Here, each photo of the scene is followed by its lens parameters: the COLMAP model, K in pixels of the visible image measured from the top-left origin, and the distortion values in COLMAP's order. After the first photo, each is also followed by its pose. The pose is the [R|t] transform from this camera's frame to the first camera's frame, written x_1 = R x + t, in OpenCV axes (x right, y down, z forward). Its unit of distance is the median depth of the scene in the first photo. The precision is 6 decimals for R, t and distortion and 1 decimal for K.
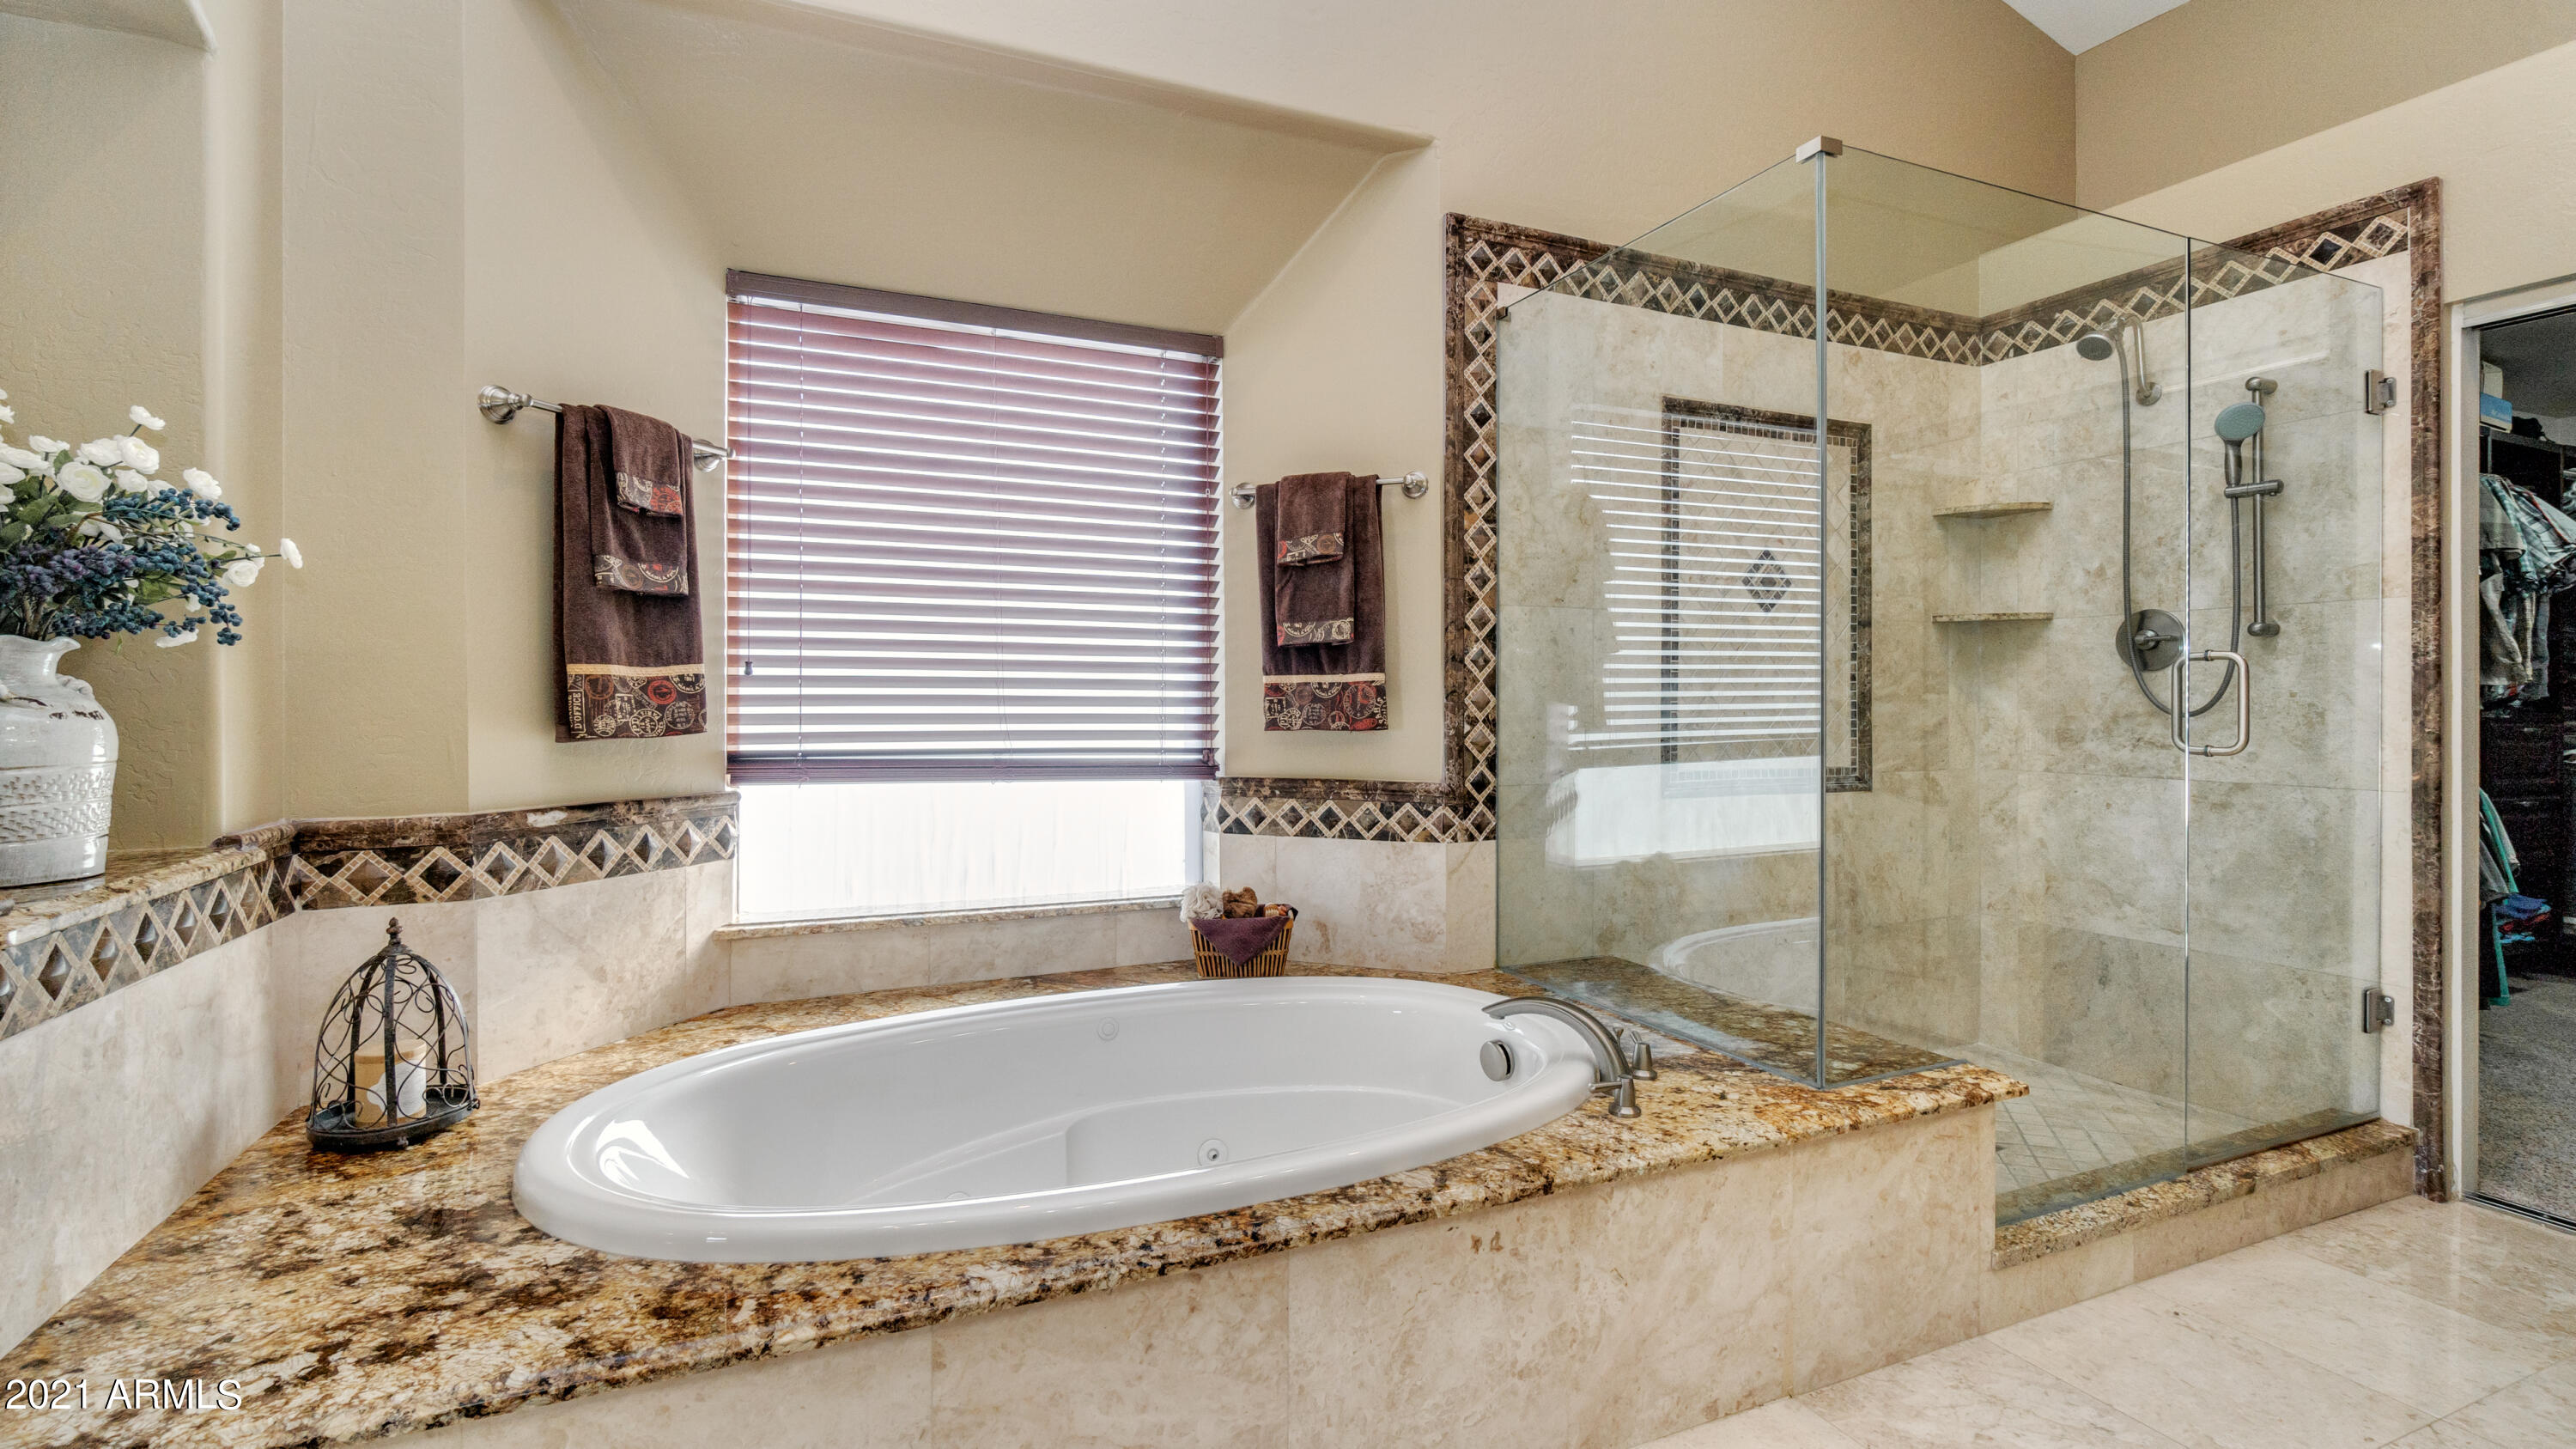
lens RADIAL K [[1128.3, 0, 1281.6], [0, 1128.3, 709.5], [0, 0, 1]] dist [-0.004299, -0.000498]
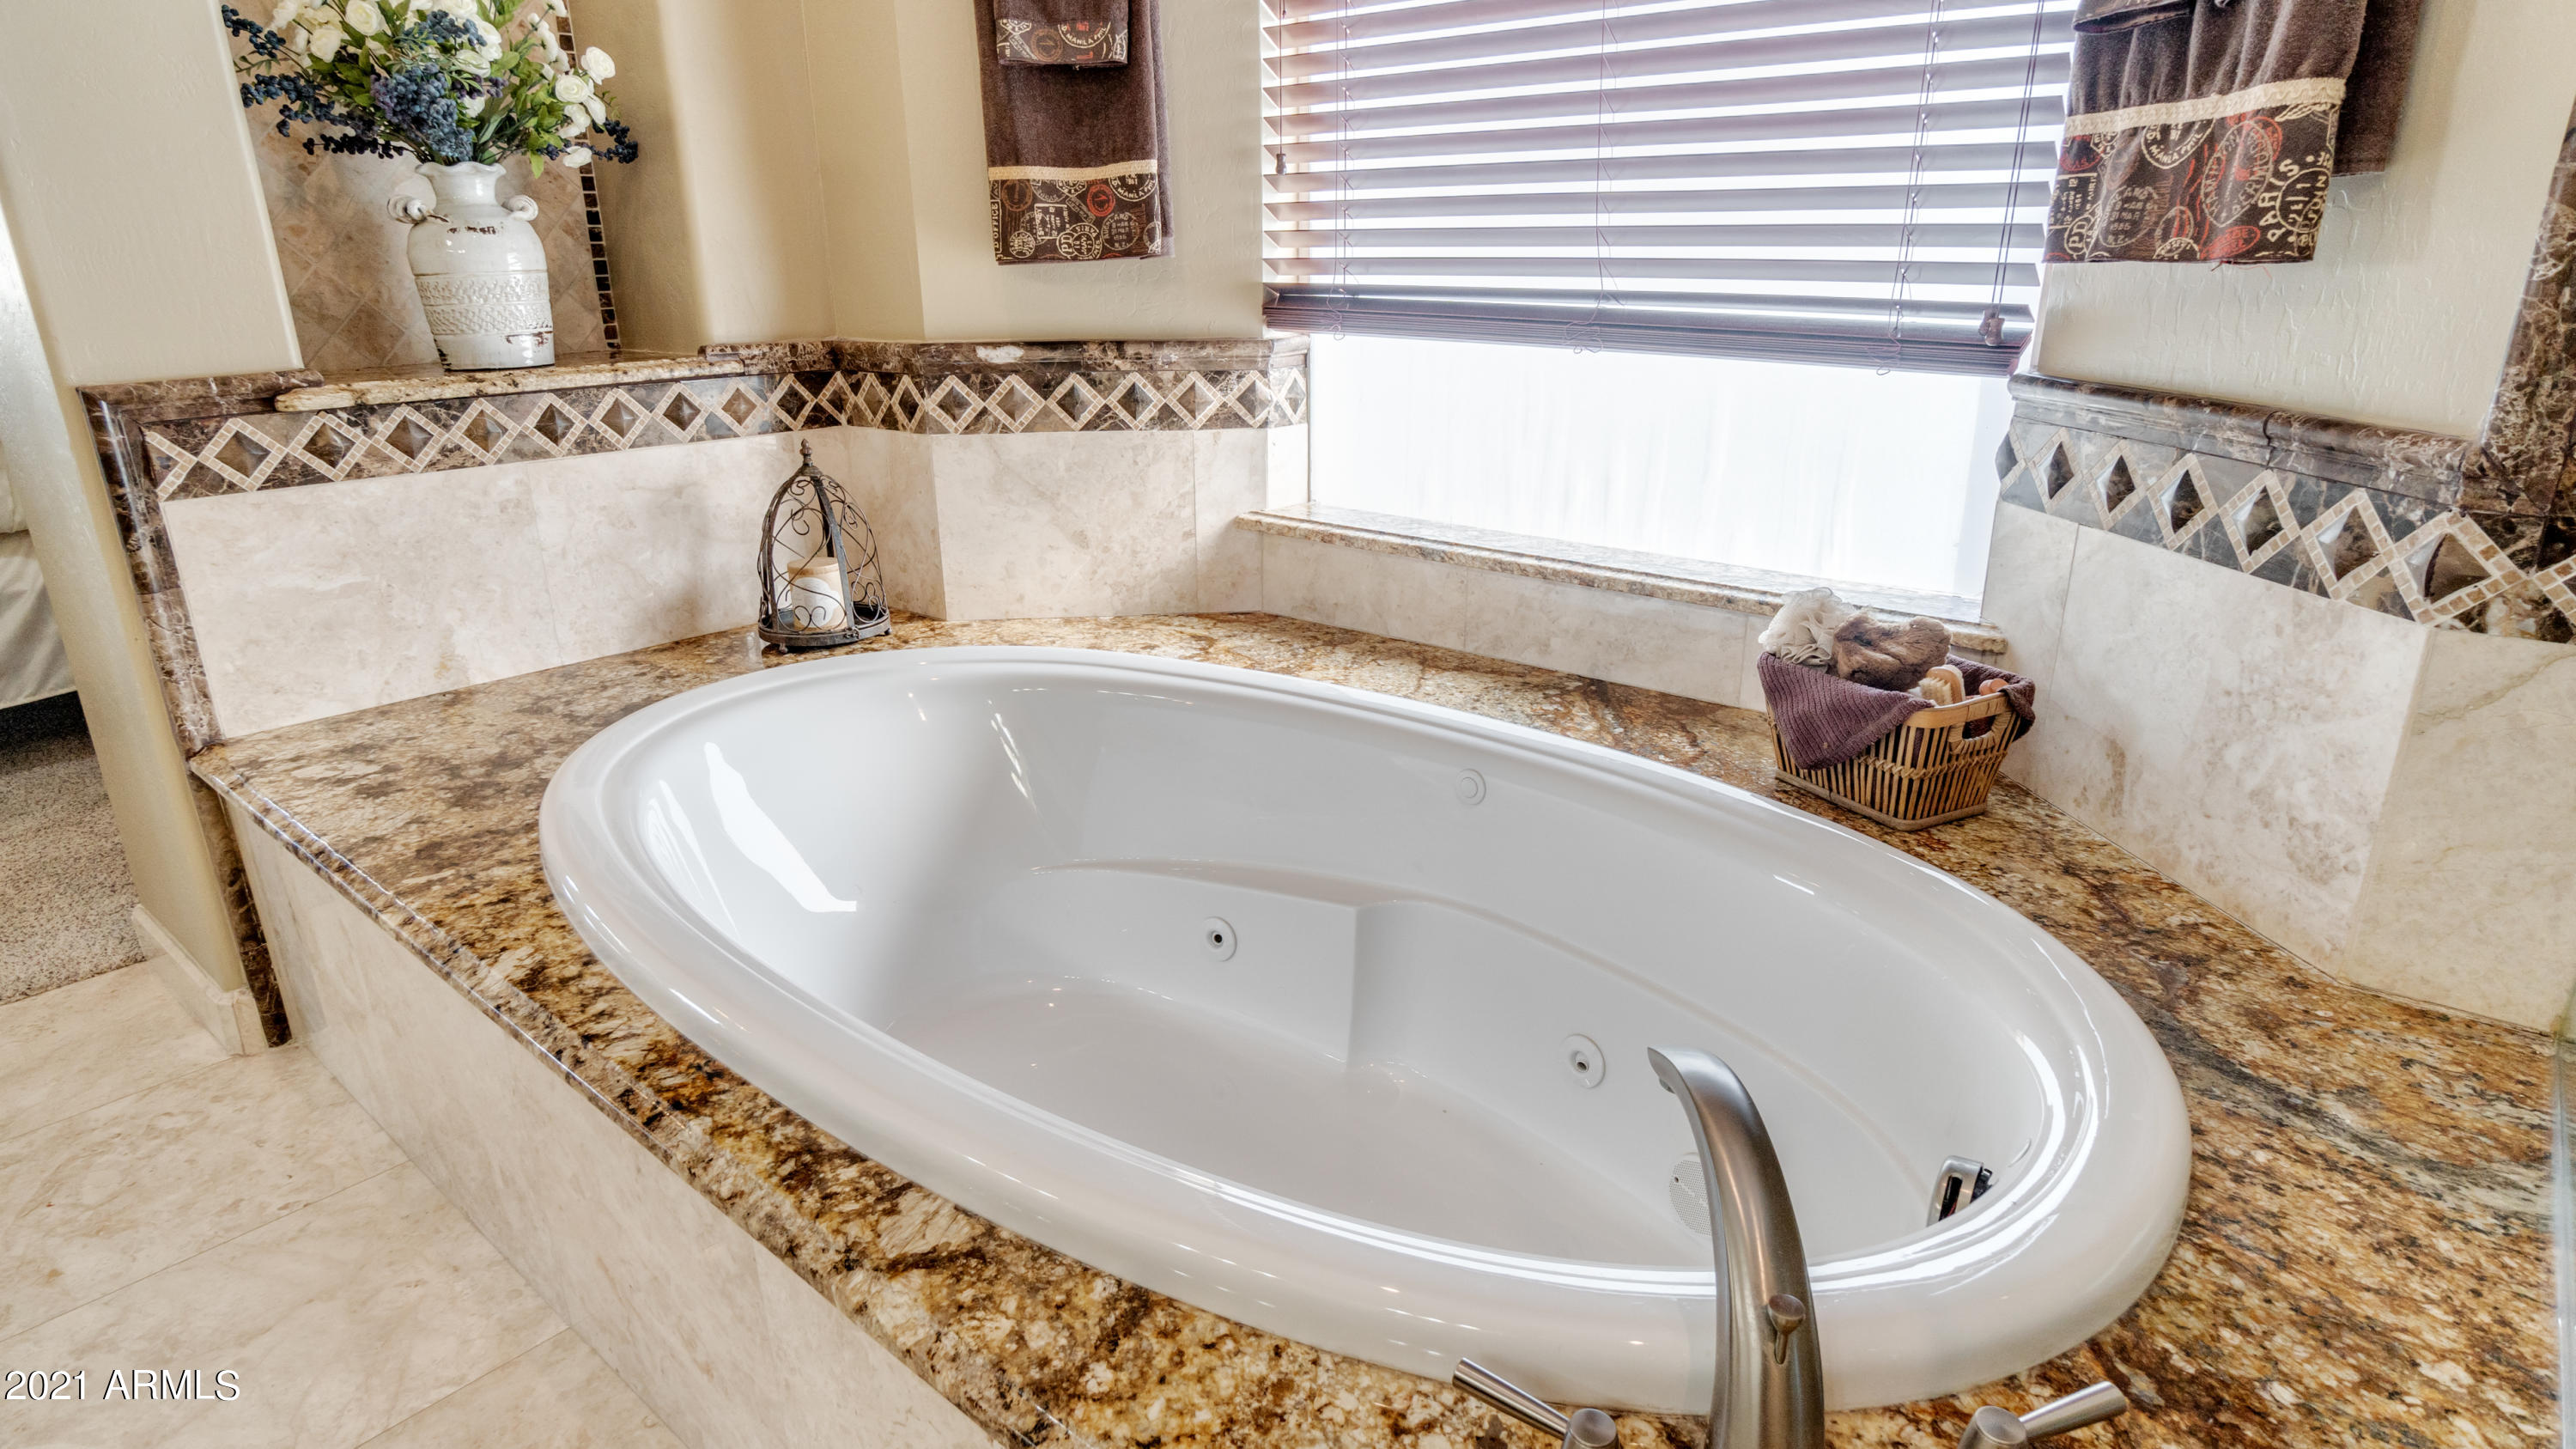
lens RADIAL K [[1403.1, 0, 1289.2], [0, 1403.1, 729.4], [0, 0, 1]] dist [-0.005574, -0.001023]
pose [[0.423342, 0.292316, -0.857516, 0.460892], [0.004229, 0.945869, 0.324522, 0.017016], [0.905960, -0.141010, 0.399190, 0.677421]]
